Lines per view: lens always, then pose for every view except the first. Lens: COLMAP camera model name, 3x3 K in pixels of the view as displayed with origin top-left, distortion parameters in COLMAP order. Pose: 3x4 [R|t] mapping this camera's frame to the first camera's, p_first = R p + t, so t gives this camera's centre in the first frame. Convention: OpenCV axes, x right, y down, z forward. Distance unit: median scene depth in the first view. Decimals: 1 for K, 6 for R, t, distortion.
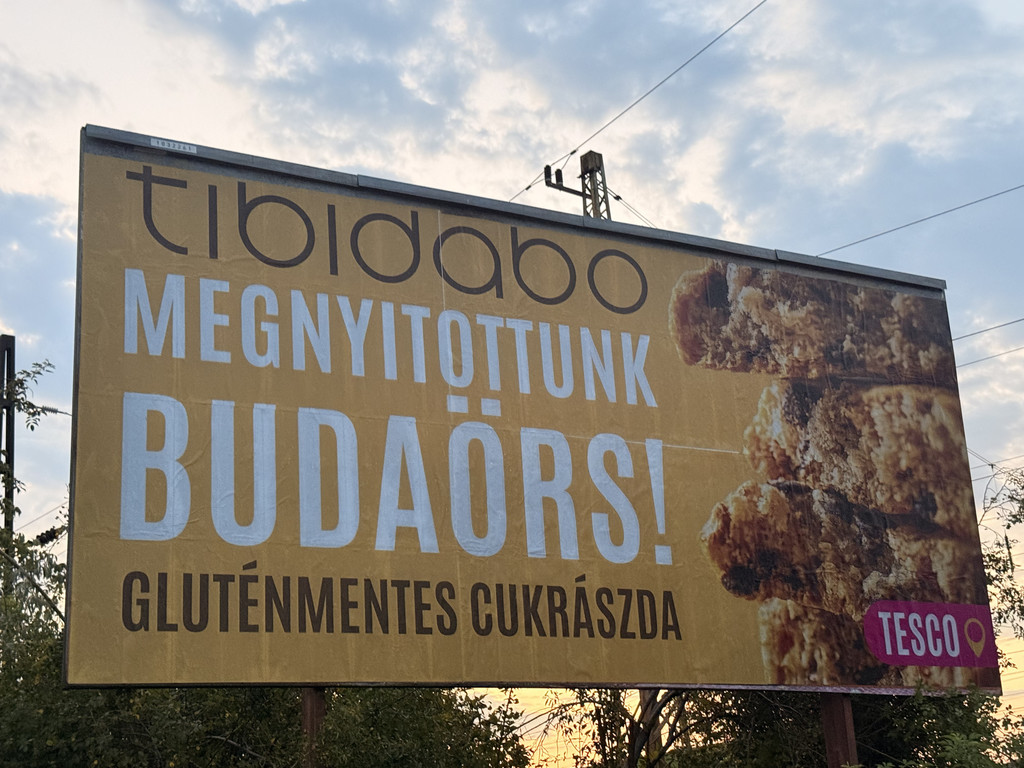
lens RADIAL K [[1442.8, 0, 512.0], [0, 1442.8, 384.0], [0, 0, 1]] dist [0.121440, -0.026207]
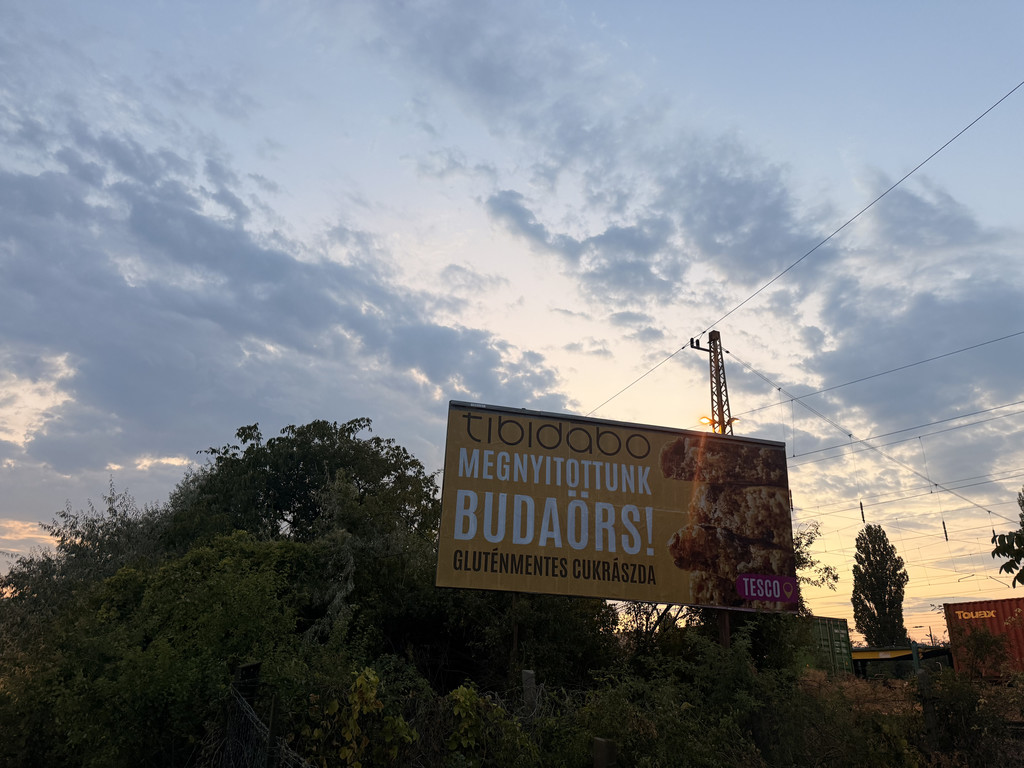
lens RADIAL K [[715.6, 0, 515.6], [0, 715.6, 376.4], [0, 0, 1]] dist [0.135225, -0.224744]
pose [[0.964240, 0.003677, -0.265005, 0.214769], [-0.017371, 0.998630, -0.049350, -0.135226], [0.264460, 0.052188, 0.962983, -0.378369]]
